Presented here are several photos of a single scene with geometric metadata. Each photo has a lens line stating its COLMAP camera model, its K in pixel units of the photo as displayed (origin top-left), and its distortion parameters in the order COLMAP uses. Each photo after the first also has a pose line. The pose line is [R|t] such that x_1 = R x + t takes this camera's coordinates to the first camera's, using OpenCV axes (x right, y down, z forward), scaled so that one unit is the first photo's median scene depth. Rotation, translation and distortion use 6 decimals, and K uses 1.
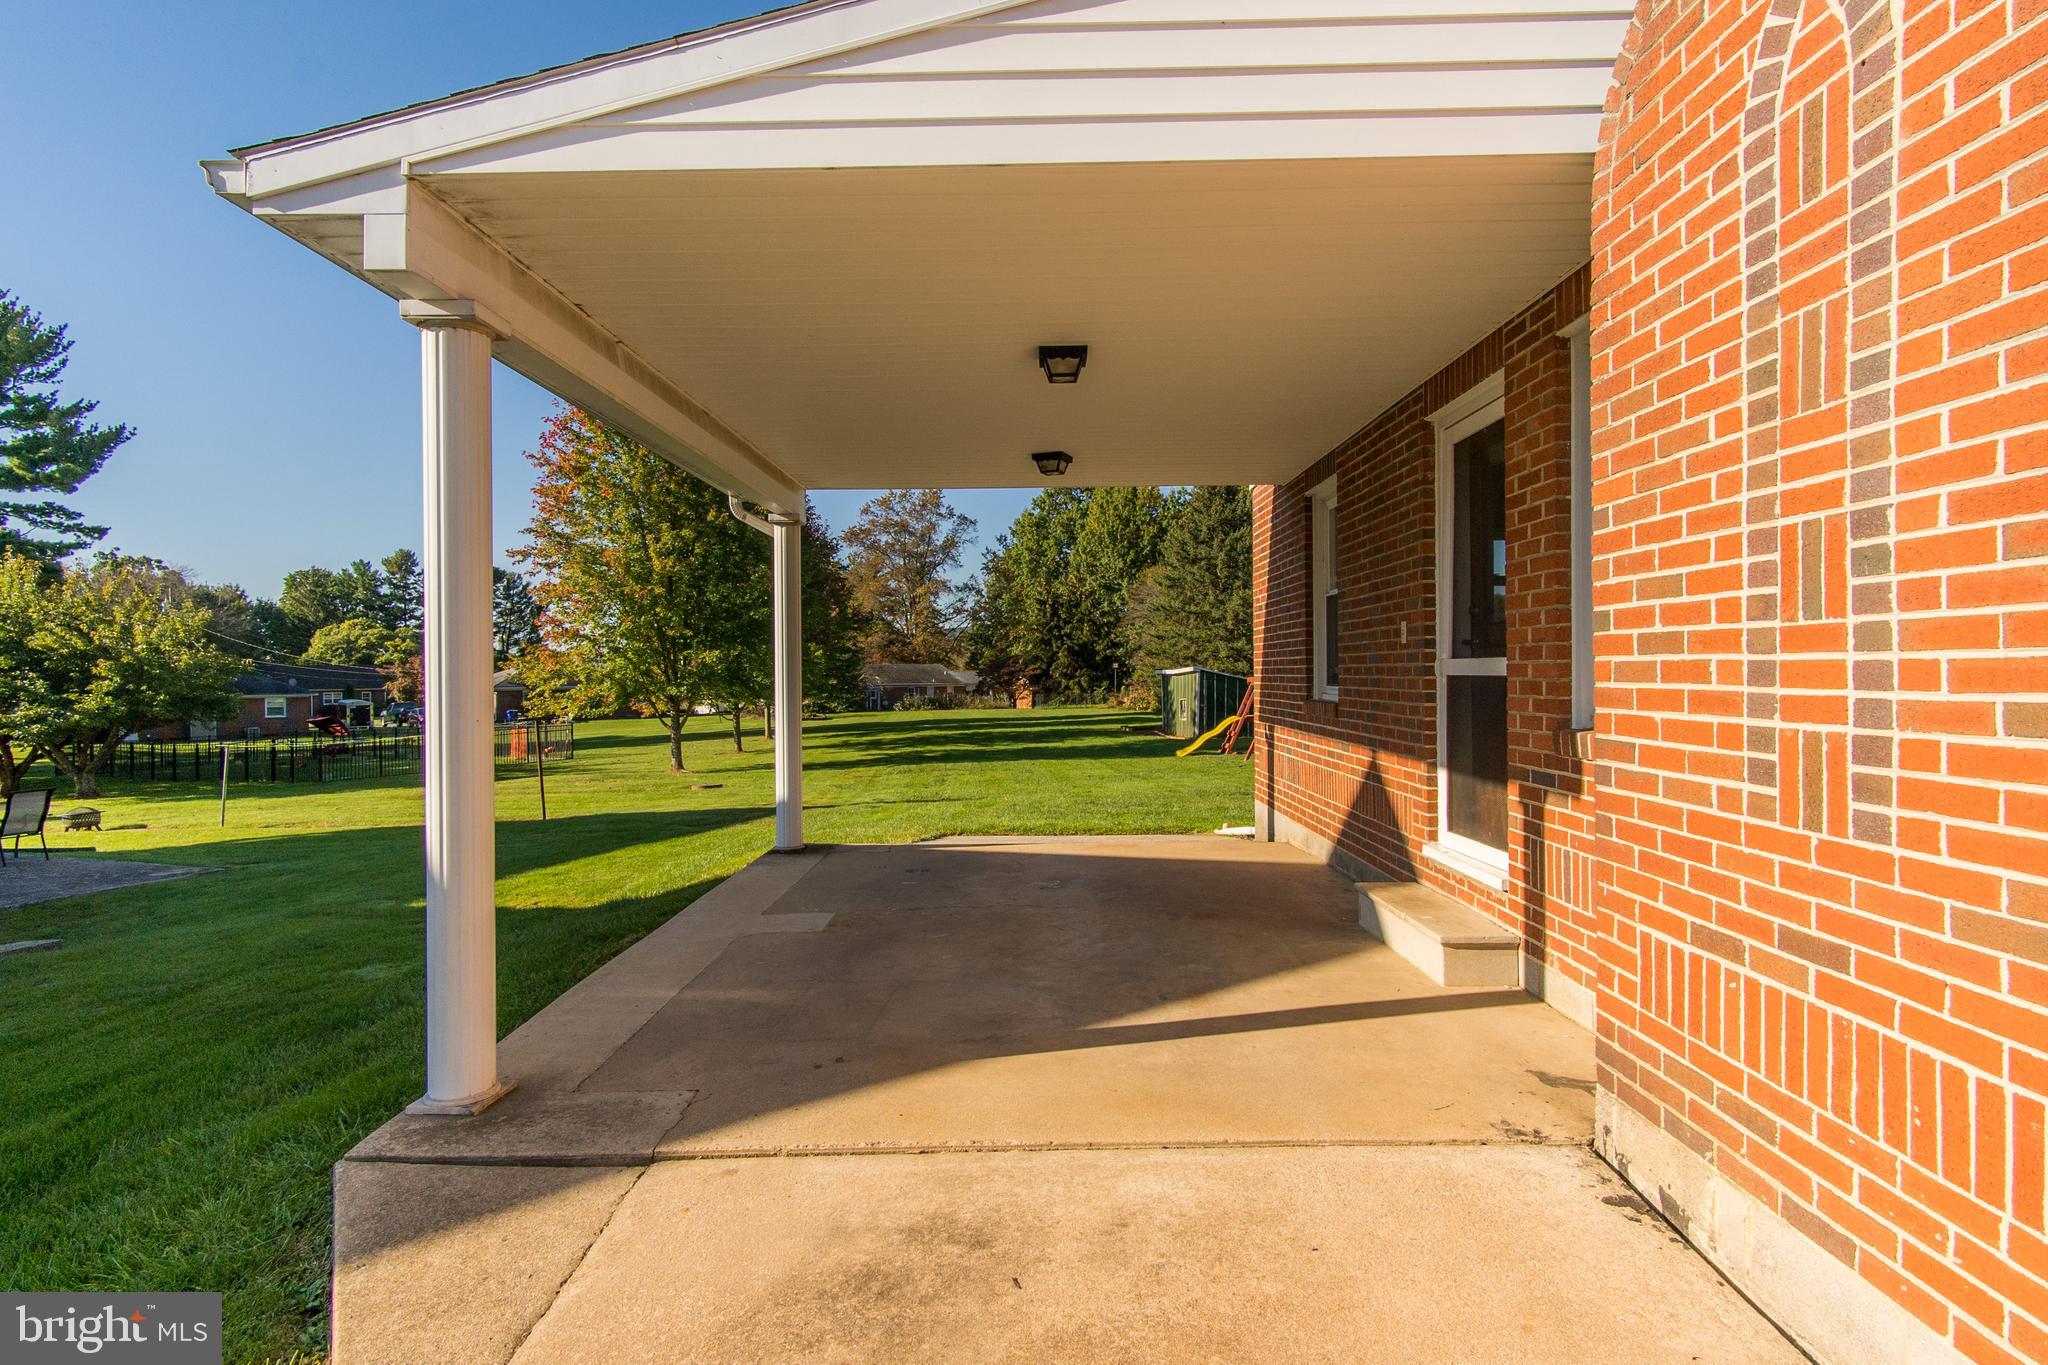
lens RADIAL K [[1085.0, 0, 1027.0], [0, 1085.0, 675.7], [0, 0, 1]] dist [0.004004, 0.002231]
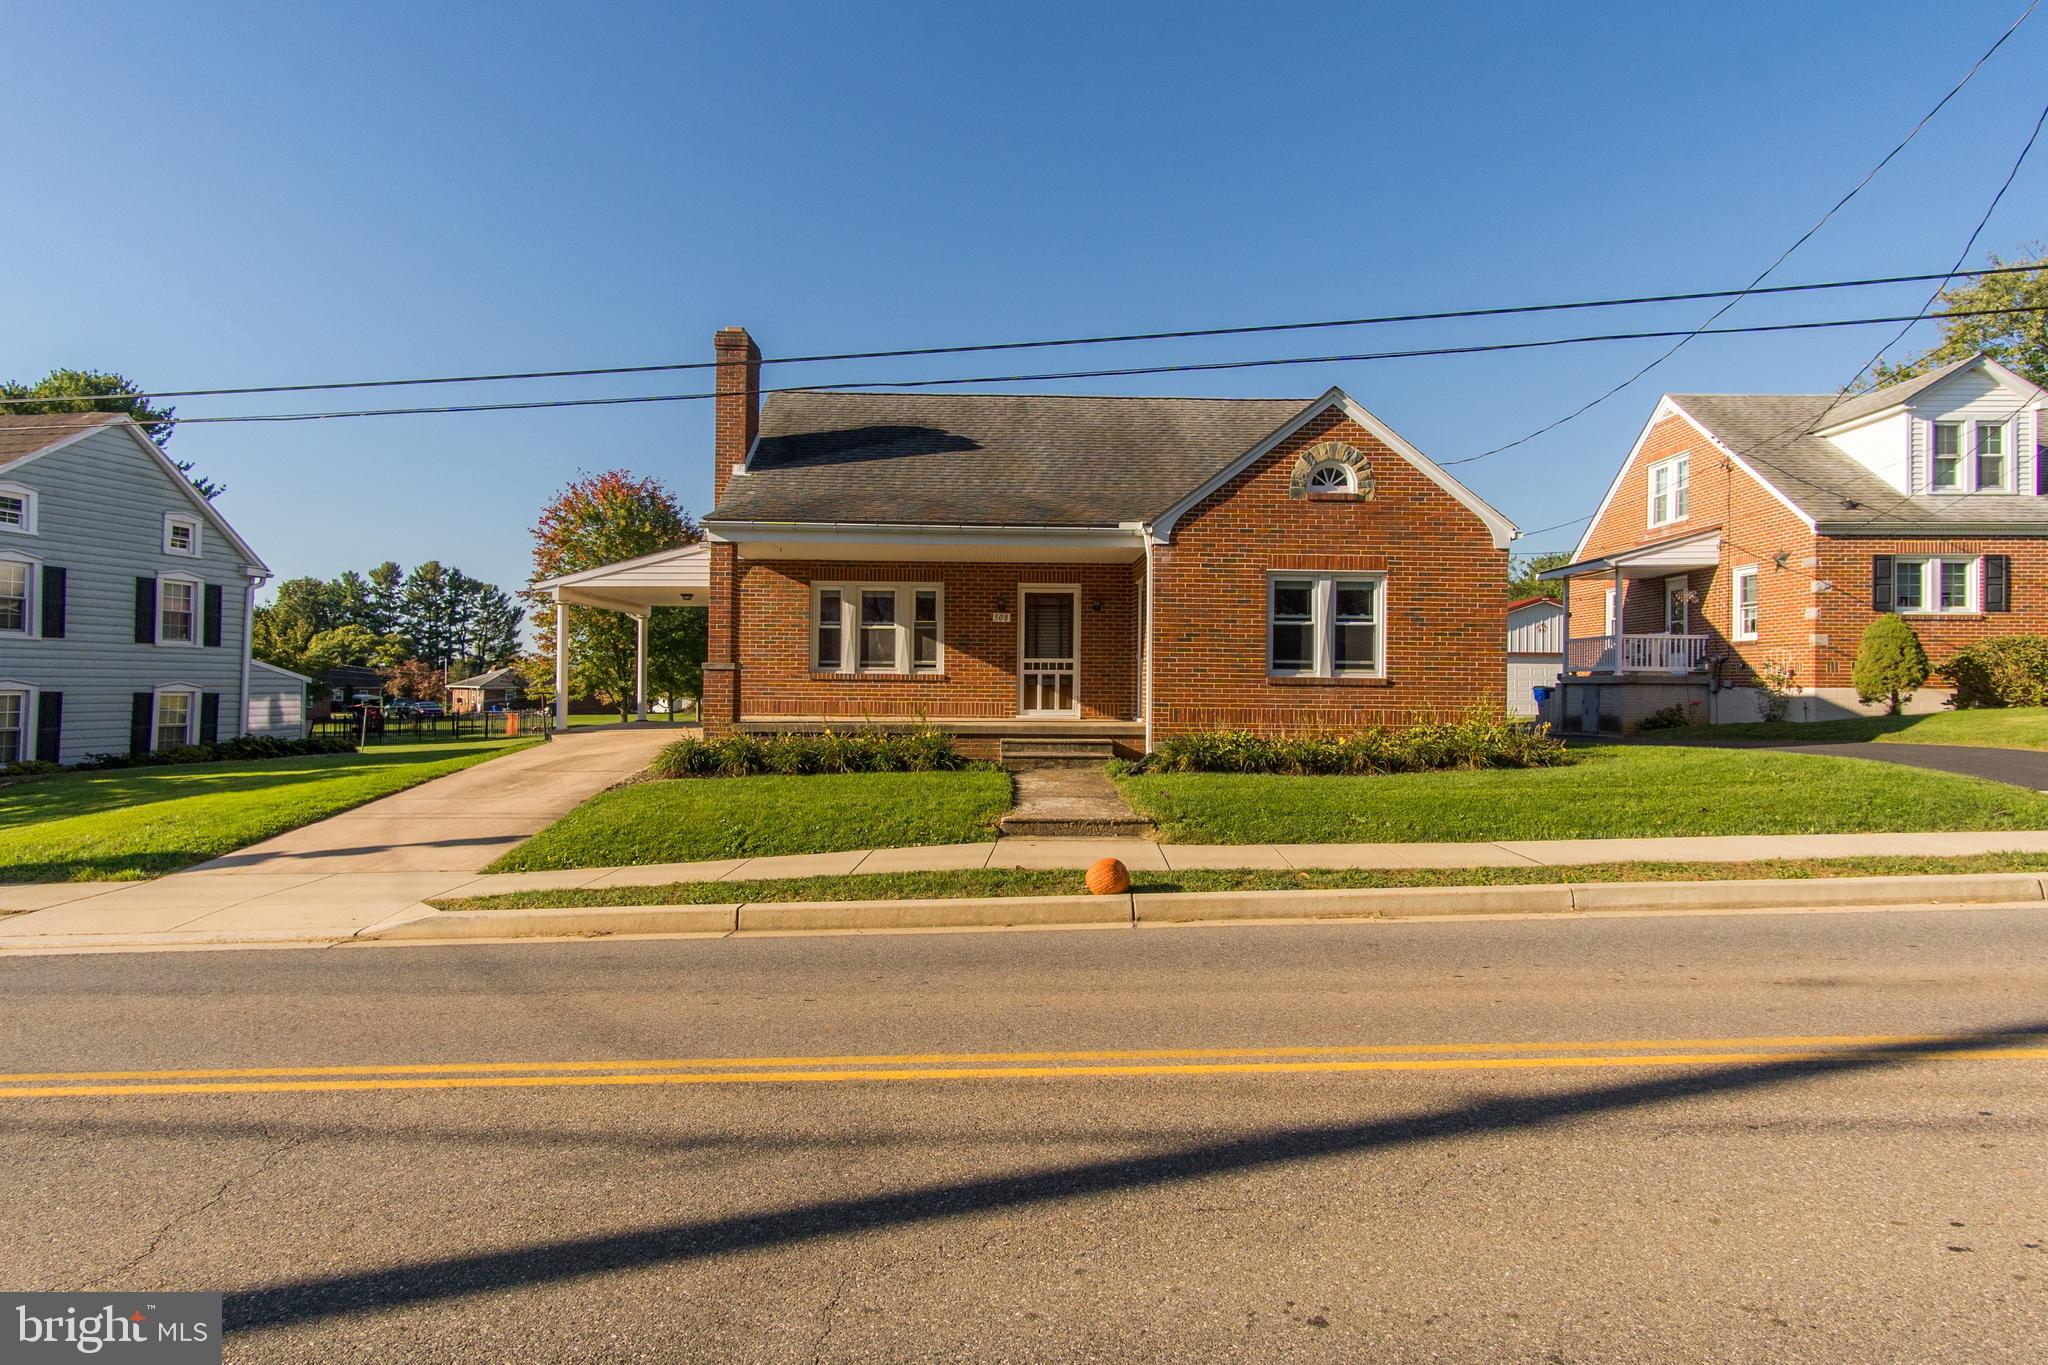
lens RADIAL K [[1066.3, 0, 1024.6], [0, 1066.3, 667.3], [0, 0, 1]] dist [0.003757, 0.000621]
pose [[0.999440, 0.014946, 0.029925, 0.088000], [-0.014343, 0.999692, -0.020255, 0.005599], [-0.030219, 0.019814, 0.999347, -0.235518]]
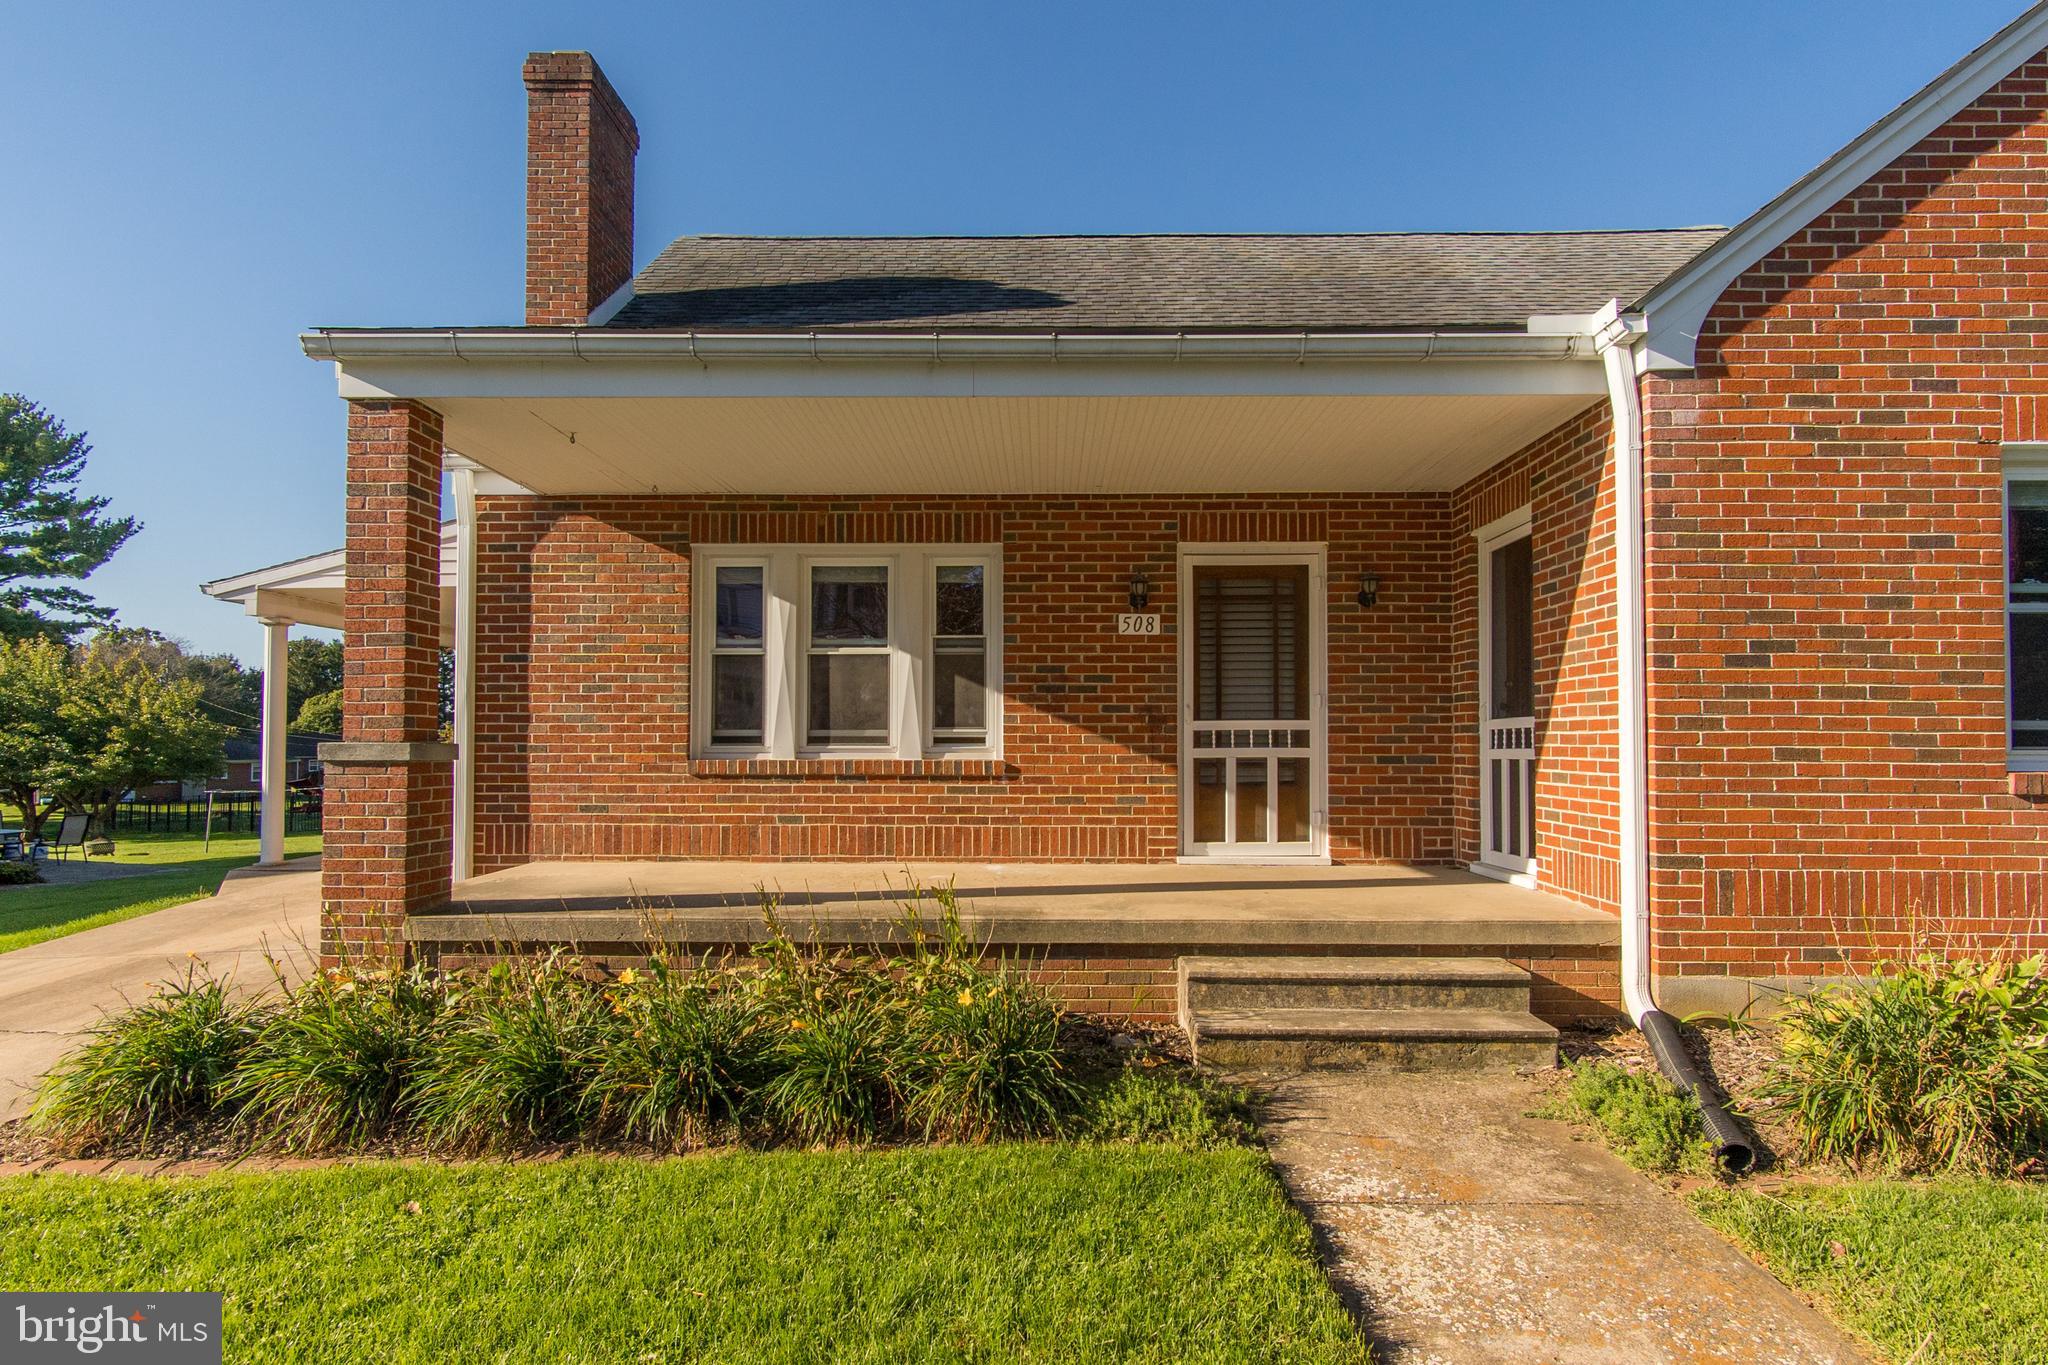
lens RADIAL K [[1115.5, 0, 1030.9], [0, 1115.5, 714.9], [0, 0, 1]] dist [0.001181, 0.000182]
pose [[0.999962, 0.006341, -0.005938, 0.080536], [-0.006520, 0.999510, -0.030602, 0.001653], [0.005741, 0.030640, 0.999514, -0.106288]]
